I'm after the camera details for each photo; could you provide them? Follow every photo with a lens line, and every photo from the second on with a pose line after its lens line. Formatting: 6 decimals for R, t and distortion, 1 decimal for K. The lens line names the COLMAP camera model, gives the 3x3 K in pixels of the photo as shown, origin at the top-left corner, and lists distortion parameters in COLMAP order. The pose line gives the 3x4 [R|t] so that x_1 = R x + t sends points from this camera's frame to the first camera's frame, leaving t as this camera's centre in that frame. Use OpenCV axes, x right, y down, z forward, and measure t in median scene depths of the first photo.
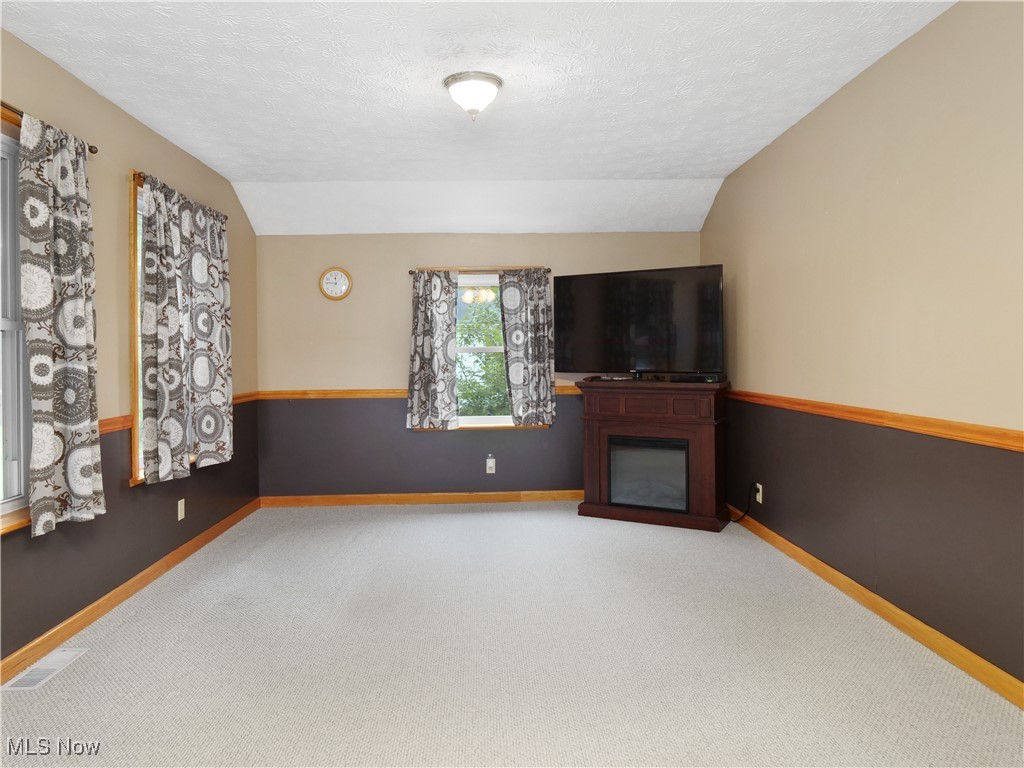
lens RADIAL K [[686.0, 0, 512.4], [0, 686.0, 343.1], [0, 0, 1]] dist [0.001938, 0.001497]
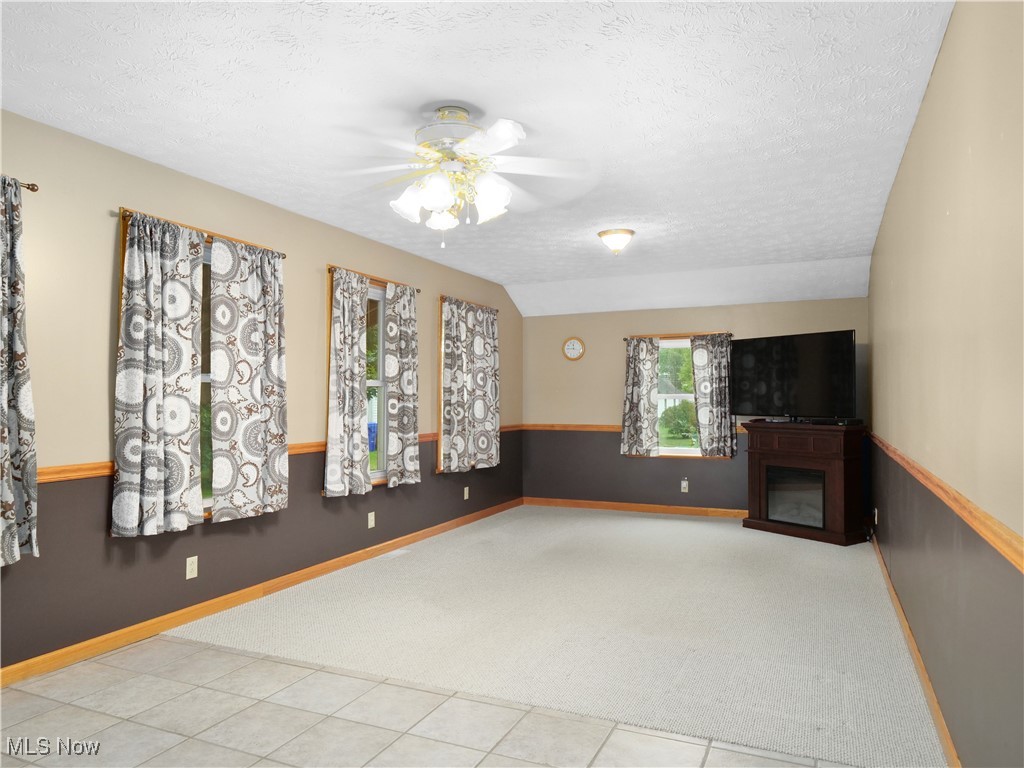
lens RADIAL K [[686.0, 0, 512.4], [0, 686.0, 343.1], [0, 0, 1]] dist [0.001938, 0.001497]
pose [[0.897652, -0.024687, -0.440013, 0.313995], [-0.002632, 0.998112, -0.061368, -0.014341], [0.440697, 0.056245, 0.895892, -0.399923]]
